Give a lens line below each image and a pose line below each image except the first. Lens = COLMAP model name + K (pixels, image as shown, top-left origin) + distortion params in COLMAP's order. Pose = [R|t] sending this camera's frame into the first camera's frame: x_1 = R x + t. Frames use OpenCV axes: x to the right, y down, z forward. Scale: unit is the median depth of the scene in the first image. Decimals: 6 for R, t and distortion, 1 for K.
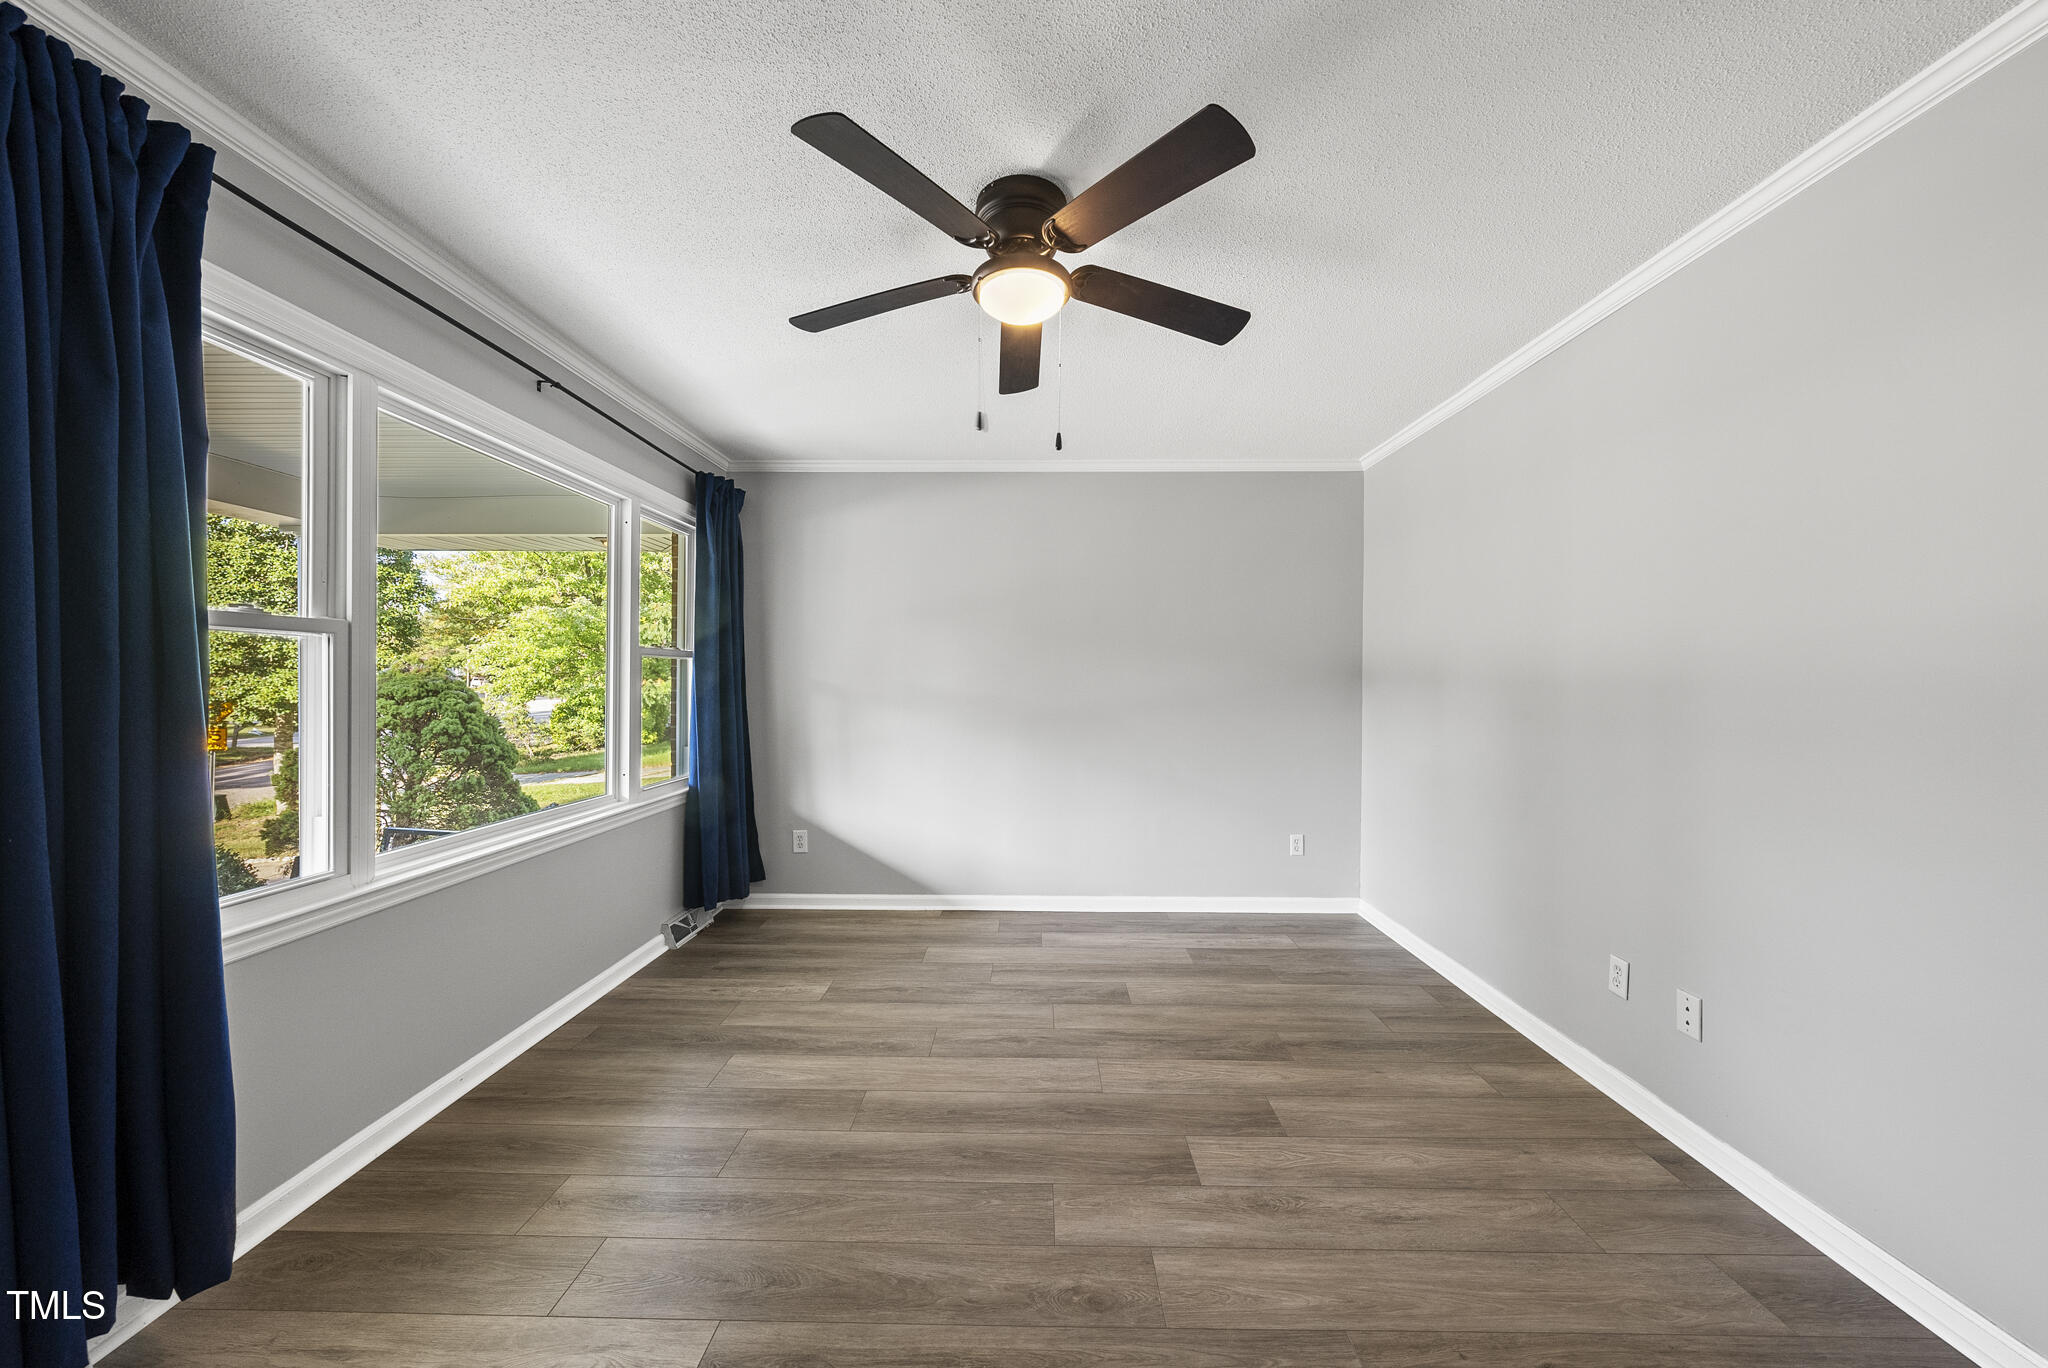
lens RADIAL K [[704.4, 0, 1011.7], [0, 704.4, 681.2], [0, 0, 1]] dist [-0.003424, -0.000121]
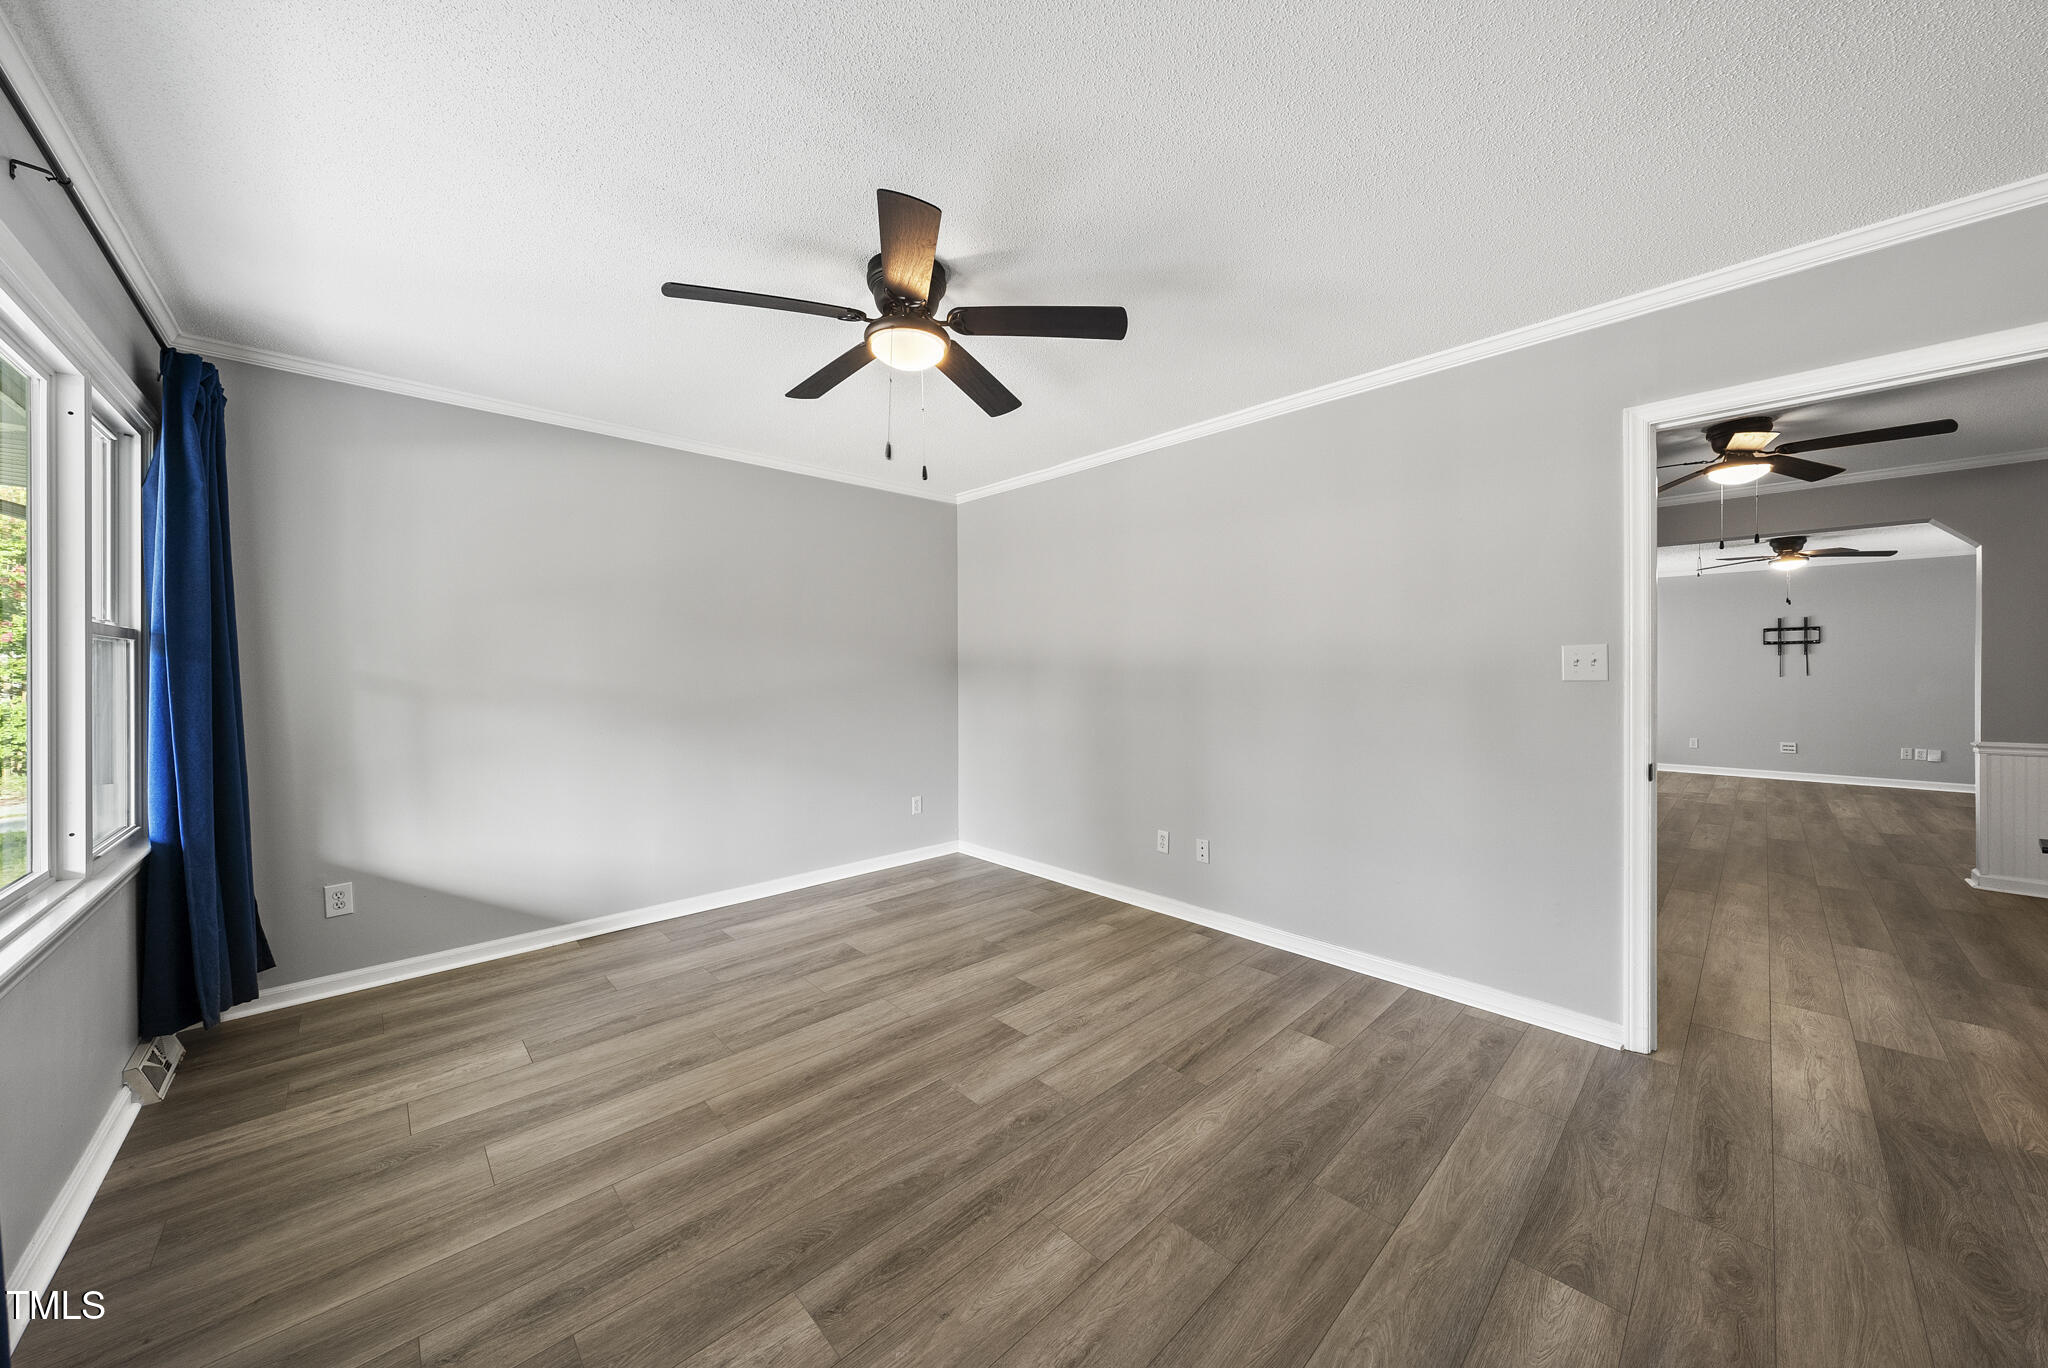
lens RADIAL K [[704.4, 0, 1015.0], [0, 704.4, 673.2], [0, 0, 1]] dist [-0.003424, -0.000121]
pose [[0.719305, -0.010770, 0.694611, -0.441562], [0.008003, 0.999942, 0.007216, -0.004390], [-0.694648, 0.000368, 0.719349, 0.012409]]
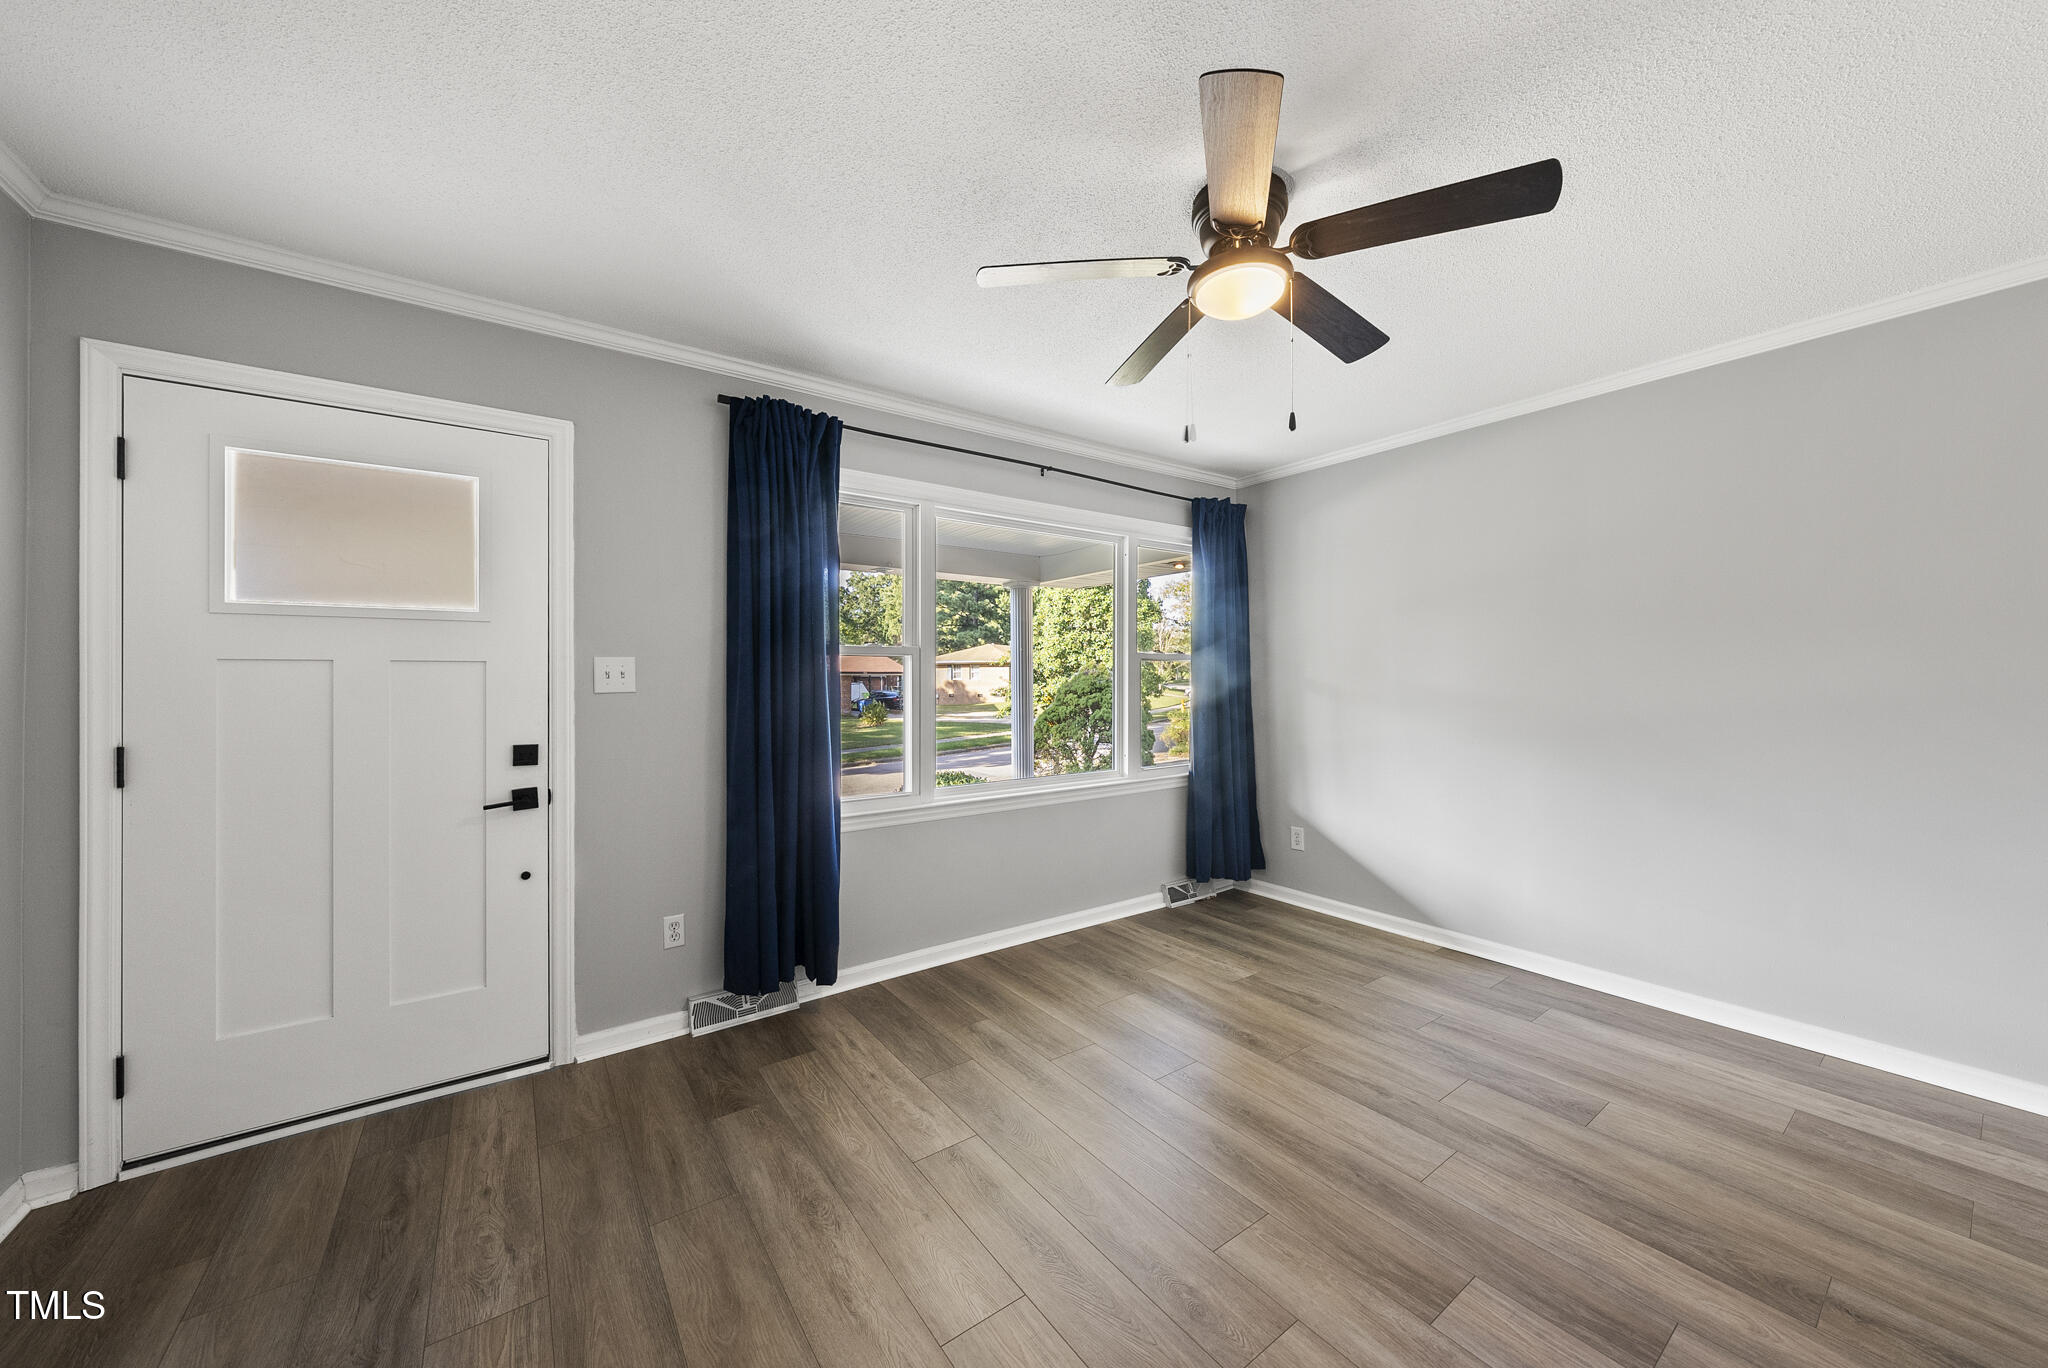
lens RADIAL K [[704.4, 0, 1028.4], [0, 704.4, 676.9], [0, 0, 1]] dist [-0.003424, -0.000121]
pose [[0.615829, -0.007236, -0.787846, 0.385742], [0.003719, 0.999973, -0.006277, -0.000990], [0.787871, 0.000936, 0.615840, 0.103604]]
